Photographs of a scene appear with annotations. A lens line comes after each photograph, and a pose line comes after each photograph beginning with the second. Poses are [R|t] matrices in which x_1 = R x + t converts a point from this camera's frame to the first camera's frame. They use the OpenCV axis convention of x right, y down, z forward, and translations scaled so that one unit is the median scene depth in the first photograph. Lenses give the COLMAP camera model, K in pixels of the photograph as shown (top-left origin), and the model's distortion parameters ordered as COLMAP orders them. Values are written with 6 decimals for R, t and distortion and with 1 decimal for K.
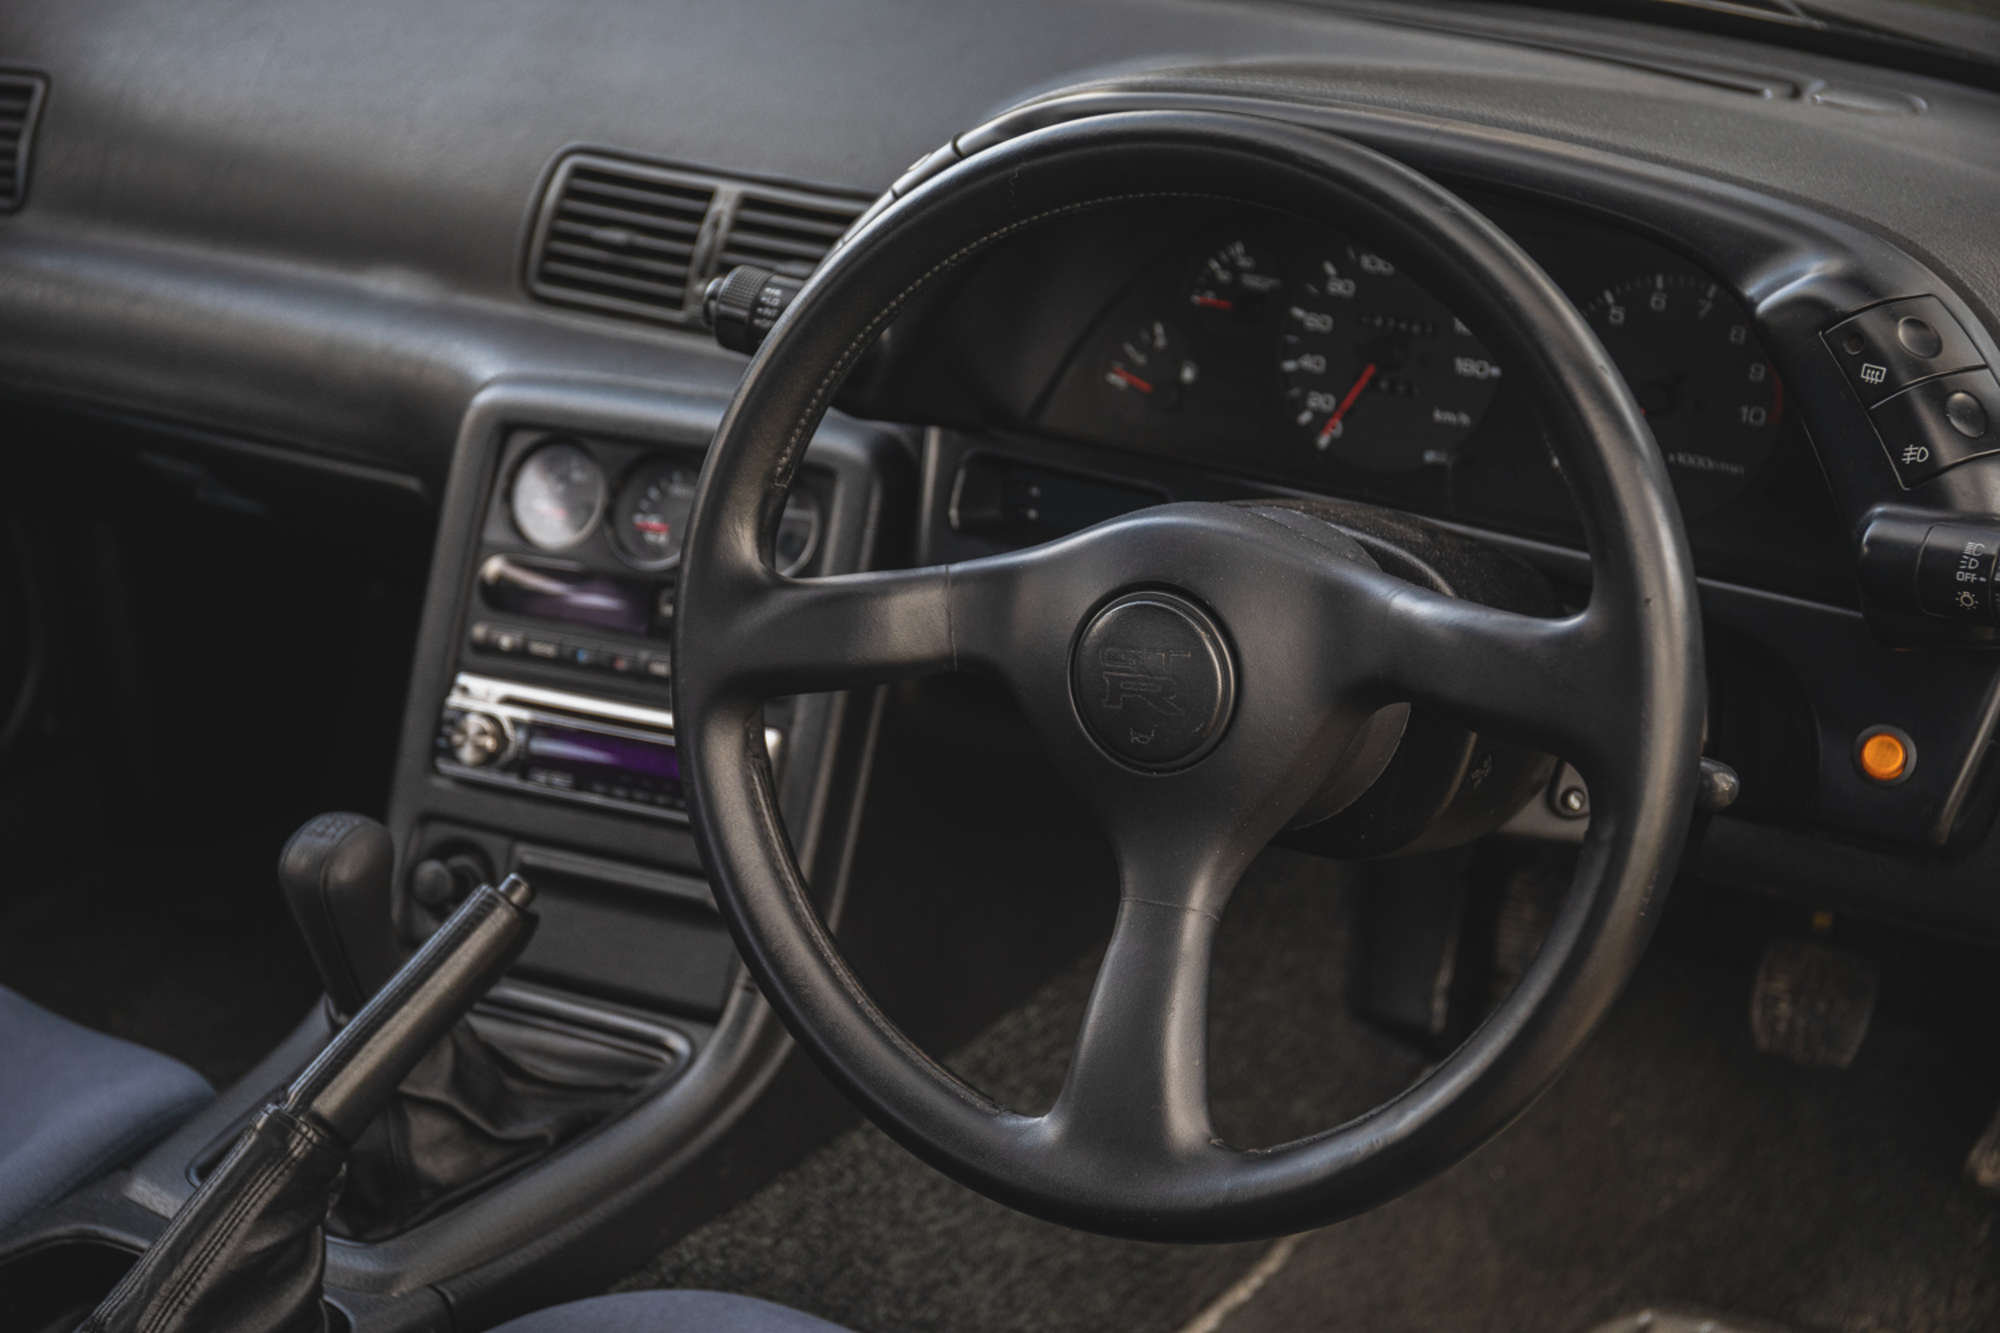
lens RADIAL K [[3018.1, 0, 1003.7], [0, 3018.1, 683.9], [0, 0, 1]] dist [0.046094, 0.094161]
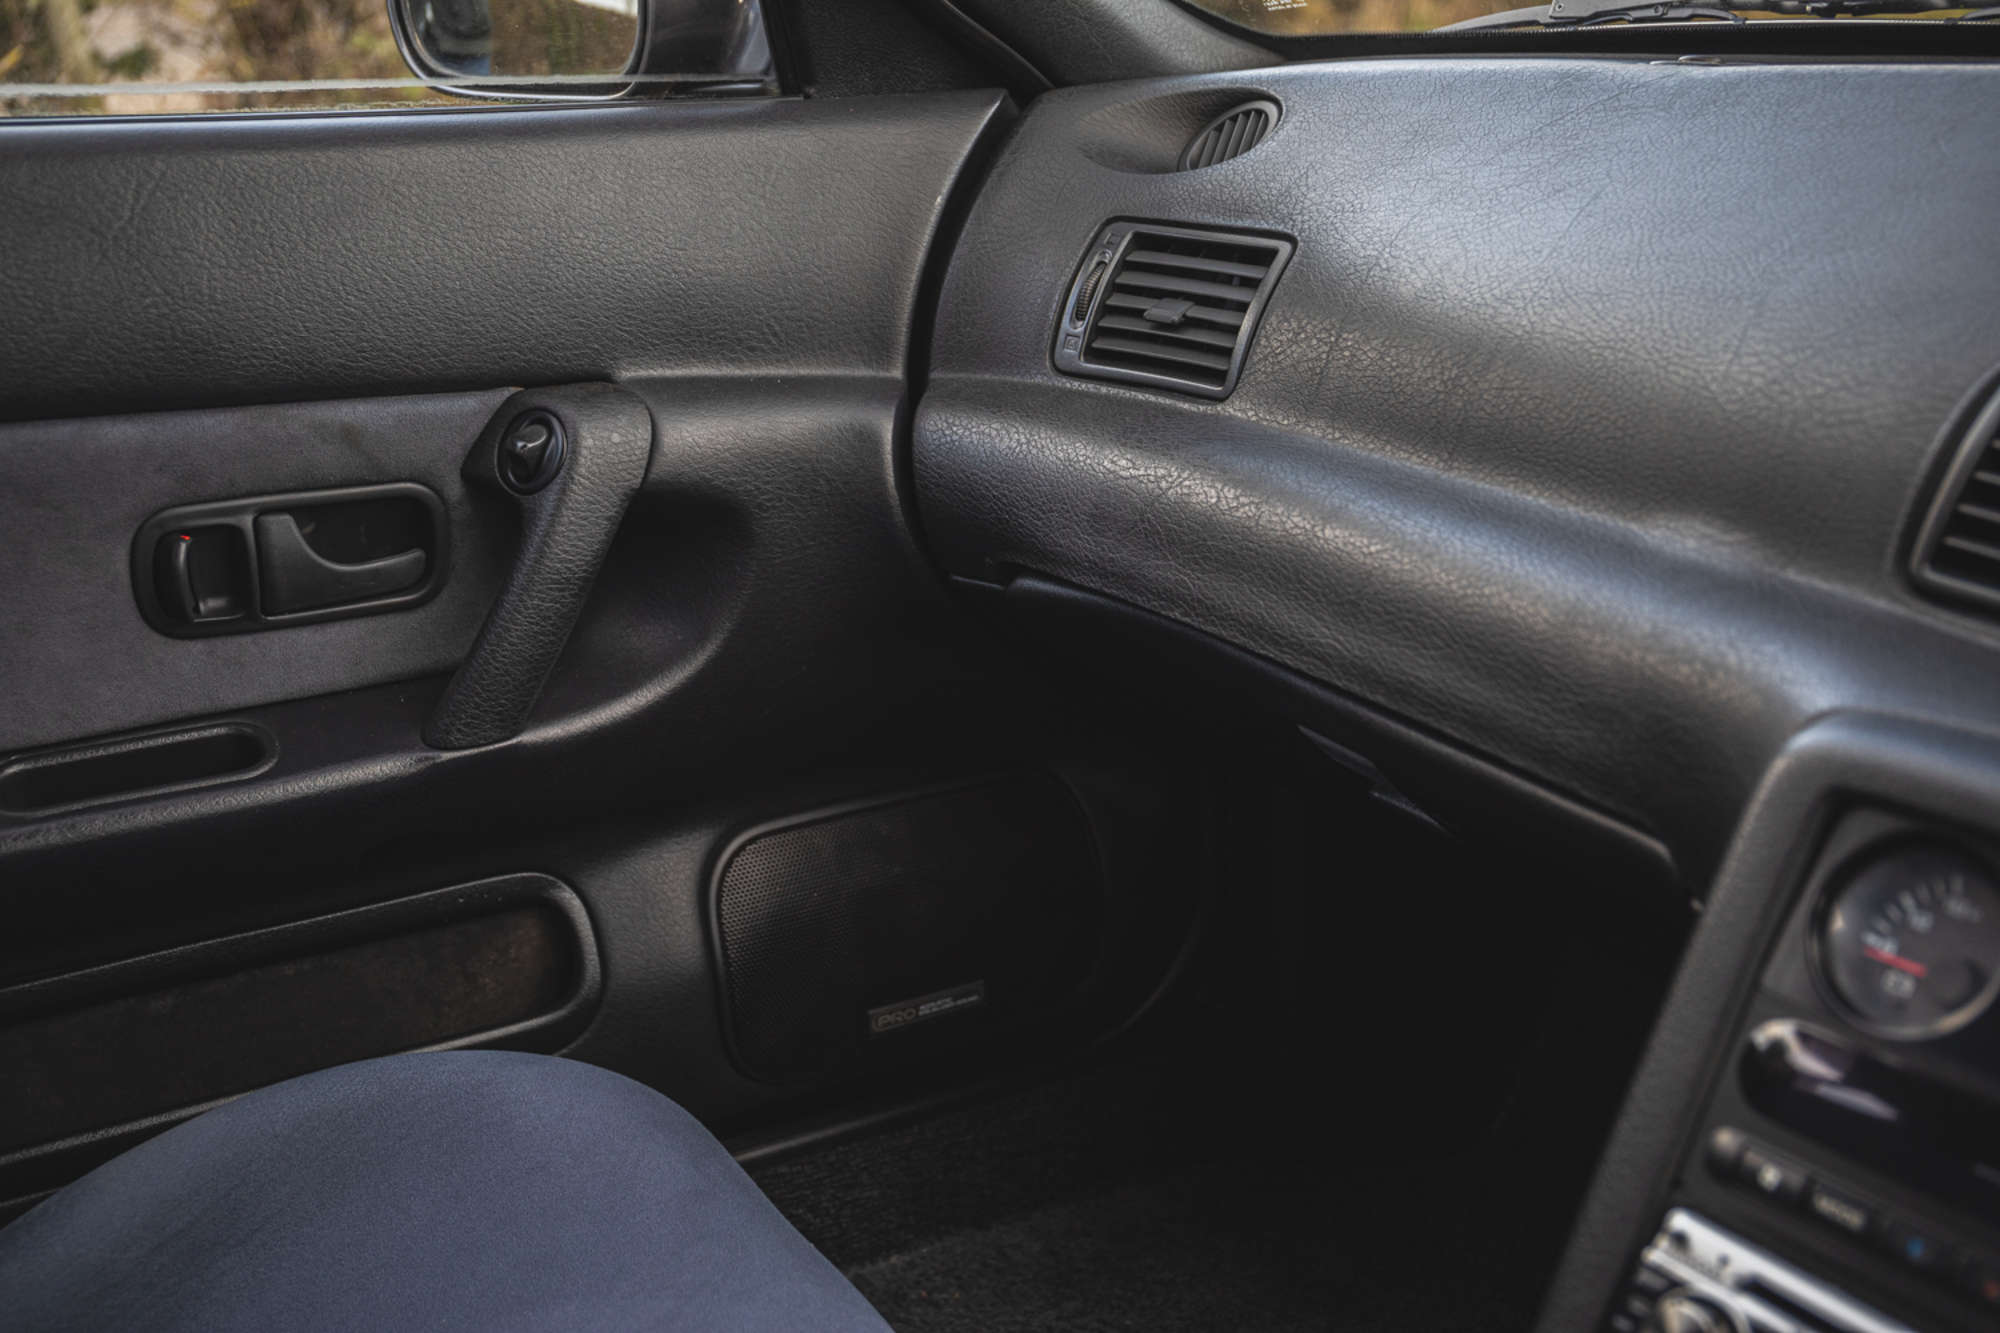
lens RADIAL K [[2248.7, 0, 1000.0], [0, 2248.7, 666.5], [0, 0, 1]] dist [-0.006908, -0.014445]
pose [[0.870892, 0.159843, -0.464756, -0.112845], [-0.205266, 0.977506, -0.048448, -0.057370], [0.446558, 0.137591, 0.884113, 0.566515]]
